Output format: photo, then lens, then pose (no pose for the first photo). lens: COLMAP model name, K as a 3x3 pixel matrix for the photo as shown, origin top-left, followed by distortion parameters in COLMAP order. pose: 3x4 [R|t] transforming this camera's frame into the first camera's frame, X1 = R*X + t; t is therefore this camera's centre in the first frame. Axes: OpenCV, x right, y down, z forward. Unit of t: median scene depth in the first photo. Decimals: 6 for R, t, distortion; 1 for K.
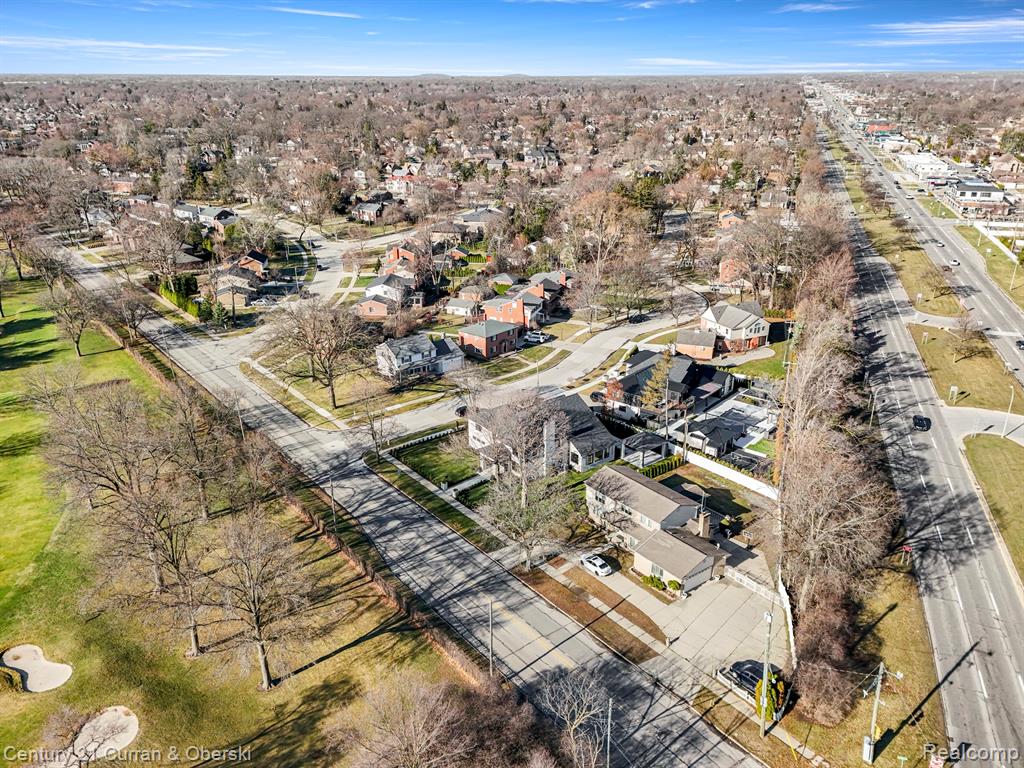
lens RADIAL K [[771.7, 0, 514.8], [0, 771.7, 367.8], [0, 0, 1]] dist [0.050948, -0.003901]
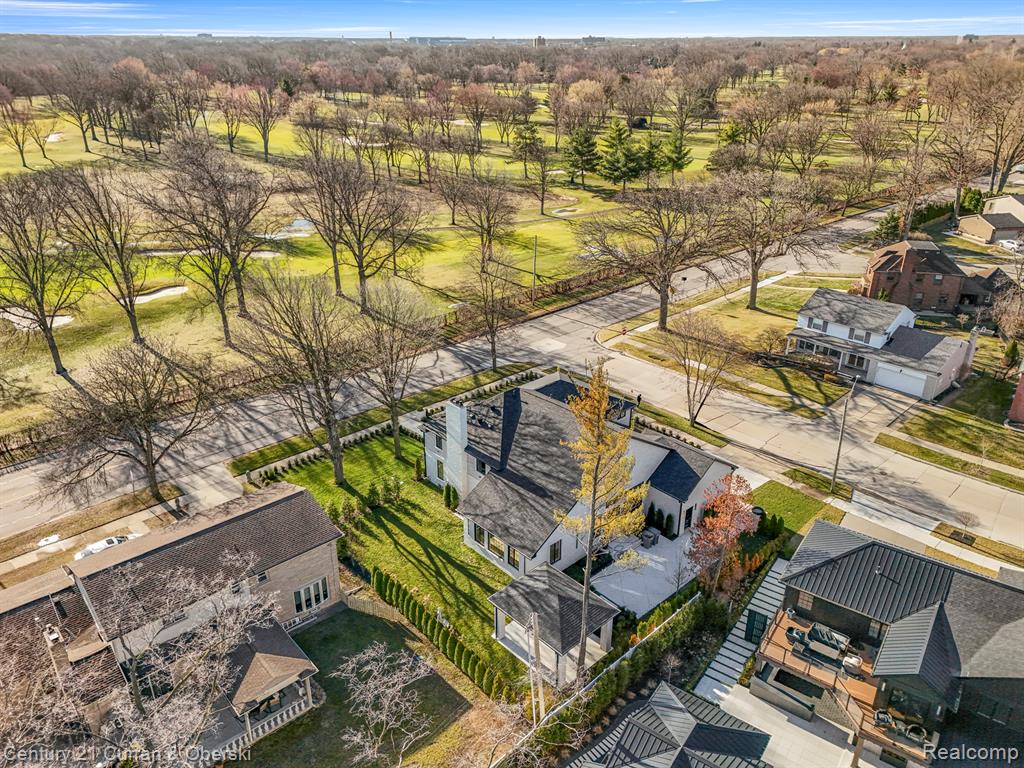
lens RADIAL K [[741.1, 0, 519.3], [0, 741.1, 387.3], [0, 0, 1]] dist [0.043742, -0.004119]
pose [[0.060137, 0.413836, -0.908363, 0.447428], [-0.340316, 0.863989, 0.371090, -0.123279], [0.938386, 0.286814, 0.192792, 0.876368]]
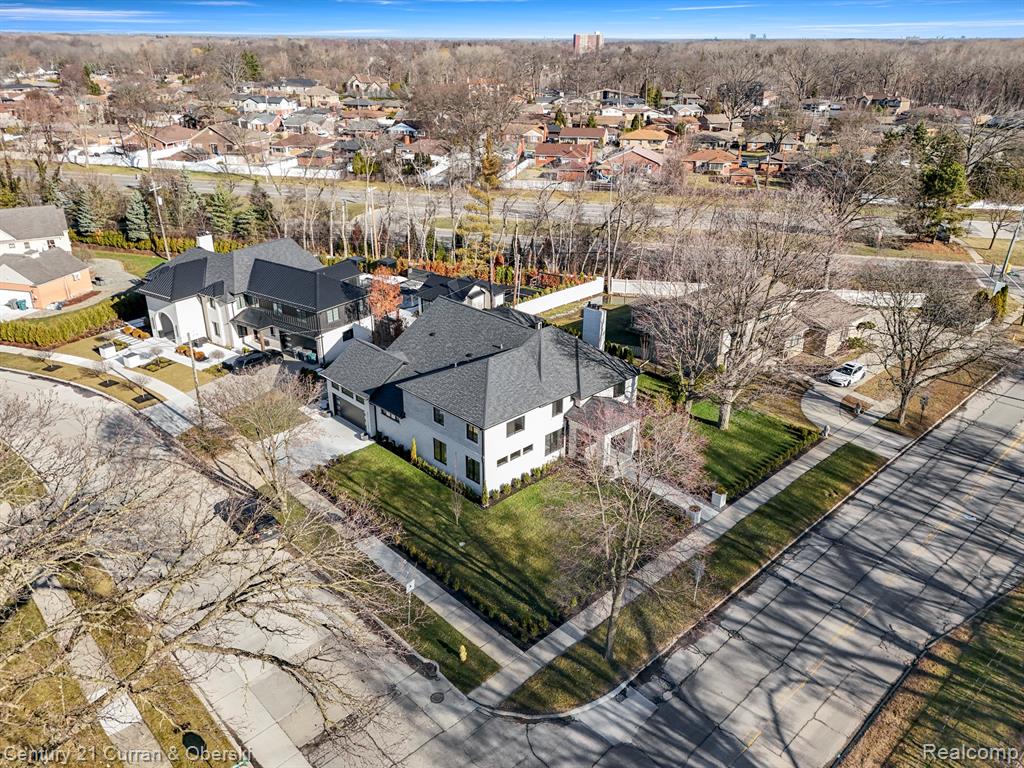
lens RADIAL K [[741.1, 0, 519.3], [0, 741.1, 387.3], [0, 0, 1]] dist [0.043742, -0.004119]
pose [[-0.080545, -0.420141, 0.903877, -0.395161], [0.336420, 0.842152, 0.421428, -0.105982], [-0.938261, 0.338026, 0.073513, 0.957270]]
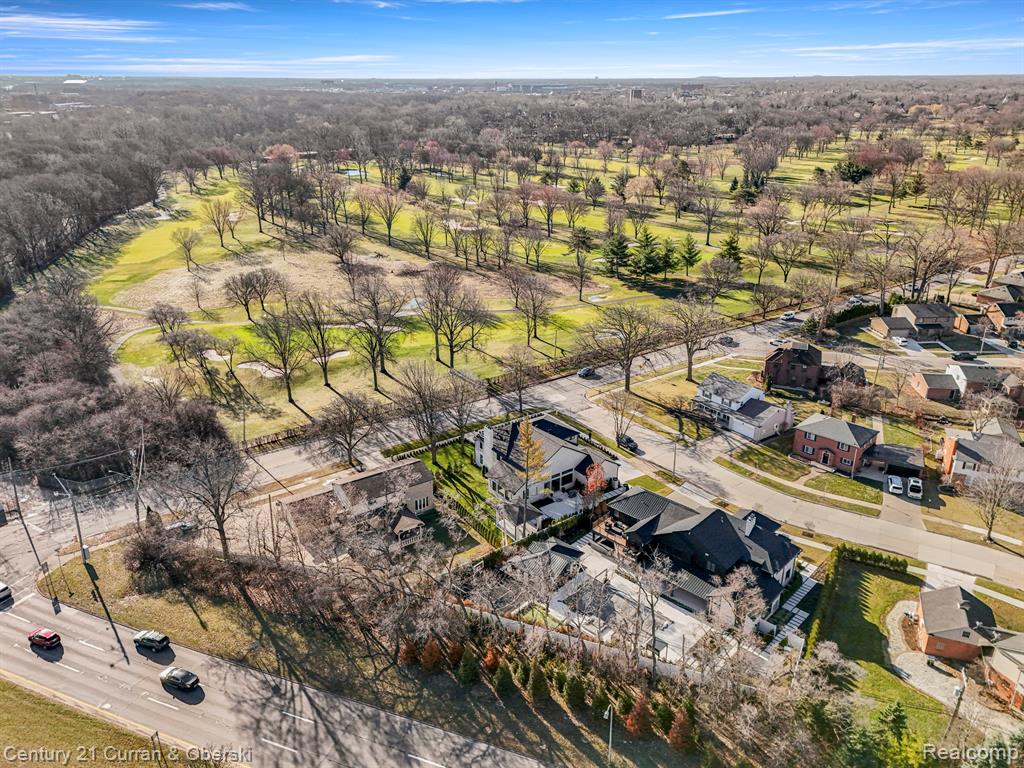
lens RADIAL K [[763.4, 0, 544.4], [0, 763.4, 383.3], [0, 0, 1]] dist [0.054745, -0.000257]
pose [[-0.040077, 0.370982, -0.927775, 0.952262], [-0.350937, 0.864142, 0.360697, -0.375441], [0.935541, 0.340047, 0.095559, 0.882119]]
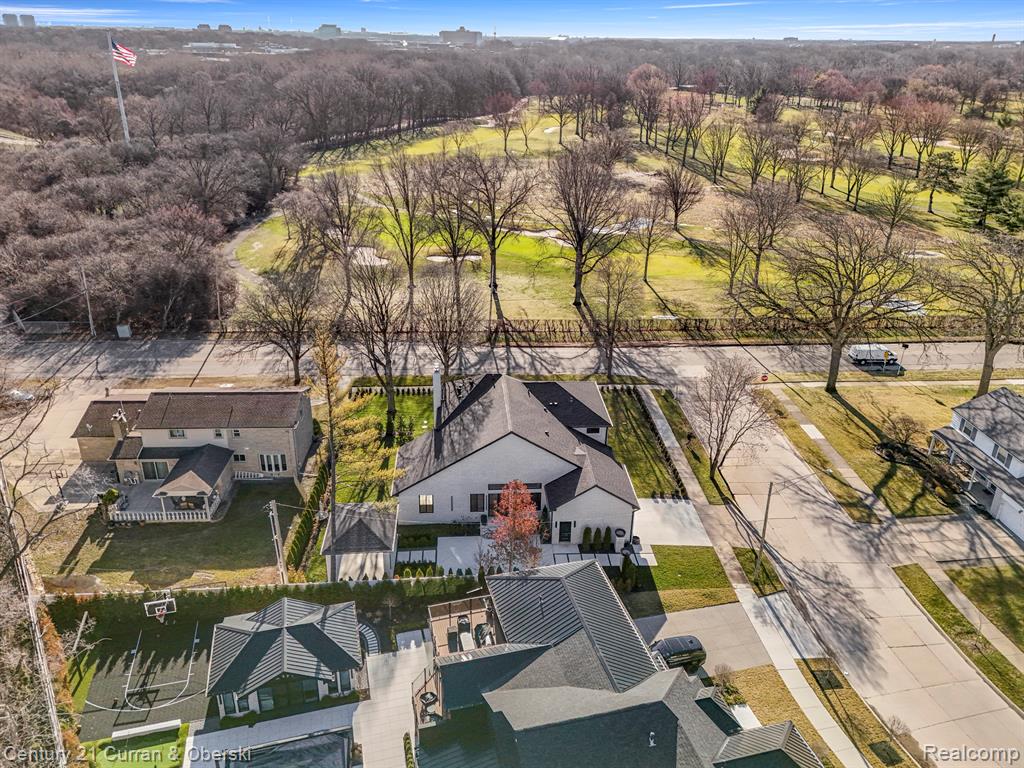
lens RADIAL K [[771.7, 0, 514.8], [0, 771.7, 367.8], [0, 0, 1]] dist [0.050948, -0.003901]
pose [[-0.586607, 0.305823, -0.749909, 0.434195], [-0.293655, 0.782627, 0.548874, -0.265022], [0.754758, 0.542187, -0.369288, 1.181823]]
